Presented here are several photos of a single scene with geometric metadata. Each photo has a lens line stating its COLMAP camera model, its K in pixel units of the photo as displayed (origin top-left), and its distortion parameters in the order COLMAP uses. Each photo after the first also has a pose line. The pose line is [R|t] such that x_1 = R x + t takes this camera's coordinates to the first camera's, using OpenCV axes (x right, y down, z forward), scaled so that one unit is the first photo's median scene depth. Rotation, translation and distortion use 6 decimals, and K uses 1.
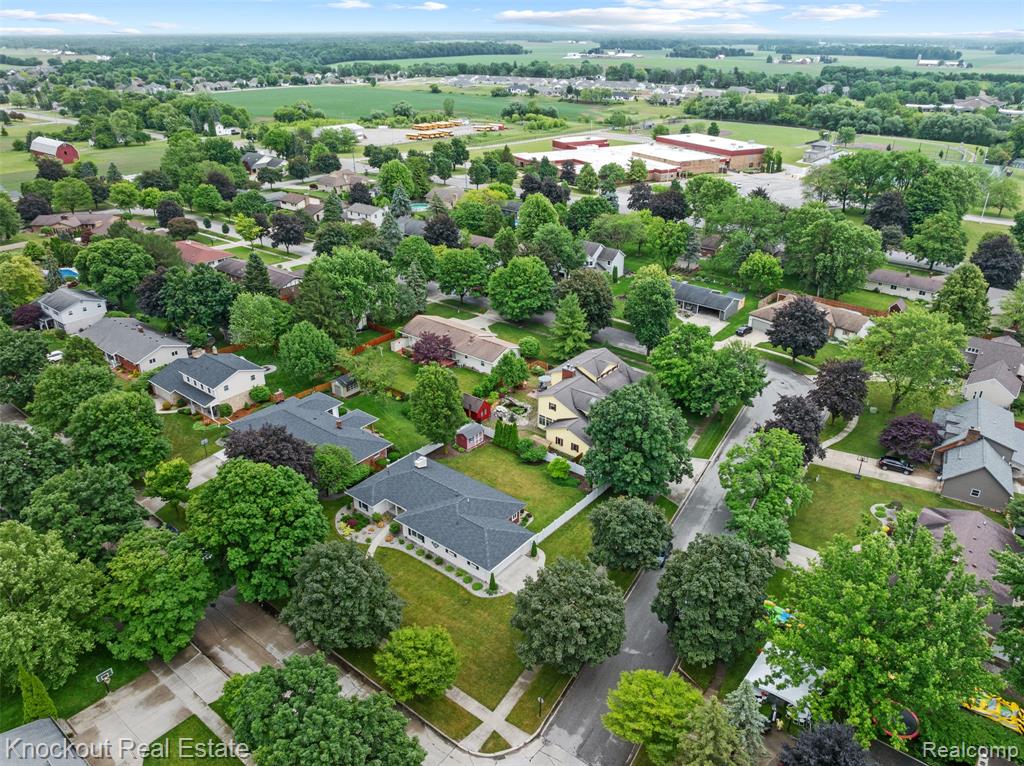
lens RADIAL K [[725.8, 0, 521.9], [0, 725.8, 384.1], [0, 0, 1]] dist [-0.051872, 0.022948]
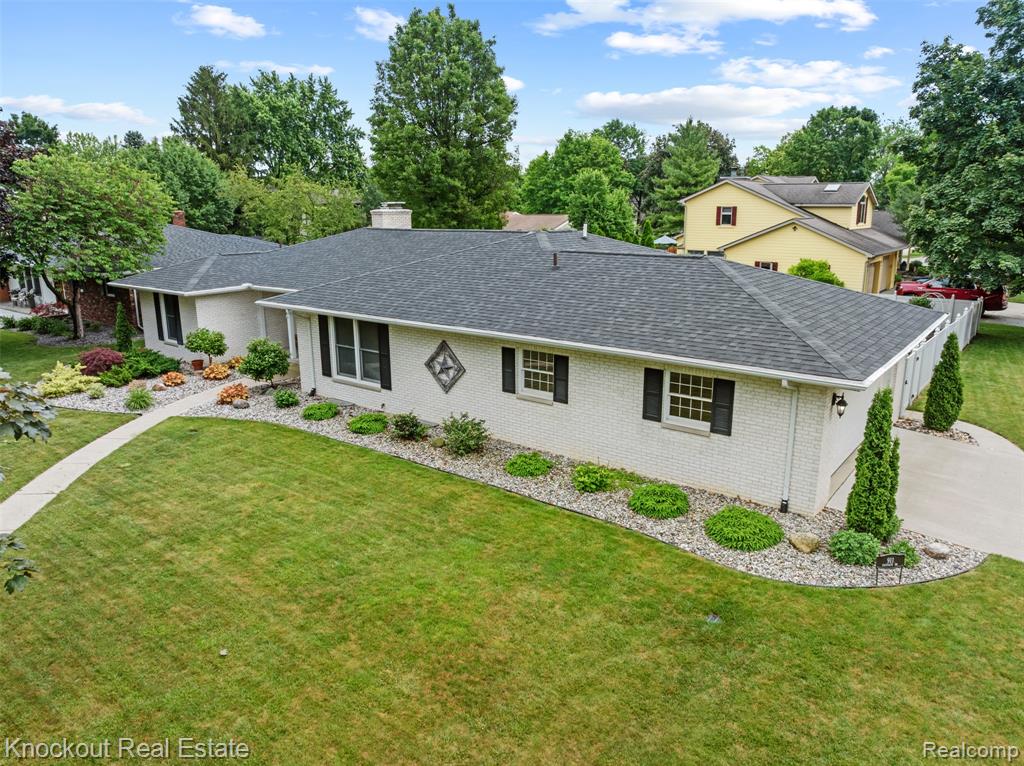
lens RADIAL K [[725.8, 0, 521.9], [0, 725.8, 384.1], [0, 0, 1]] dist [-0.051872, 0.022948]
pose [[0.999853, -0.010715, 0.013371, -0.027866], [0.013240, 0.978477, -0.205930, 0.072927], [-0.010877, 0.206076, 0.978475, 0.222342]]
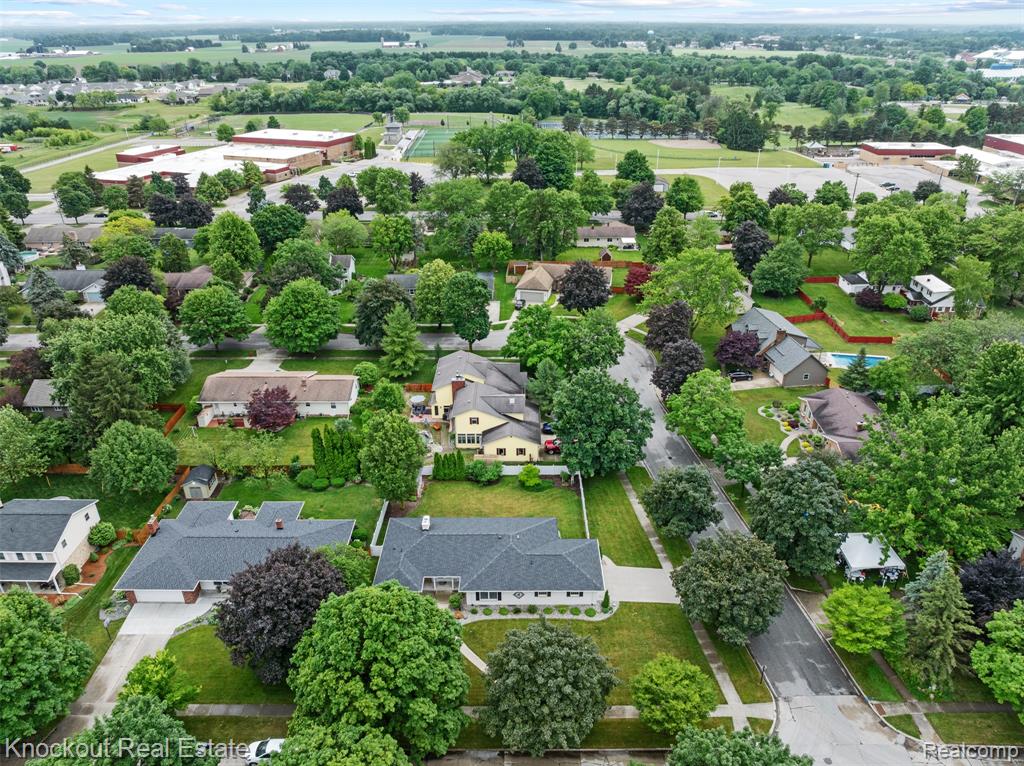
lens RADIAL K [[725.8, 0, 521.9], [0, 725.8, 384.1], [0, 0, 1]] dist [-0.051872, 0.022948]
pose [[0.785449, -0.286224, 0.548767, -0.147045], [0.278948, 0.955195, 0.098950, -0.032288], [-0.552501, 0.075357, 0.830099, 0.062895]]
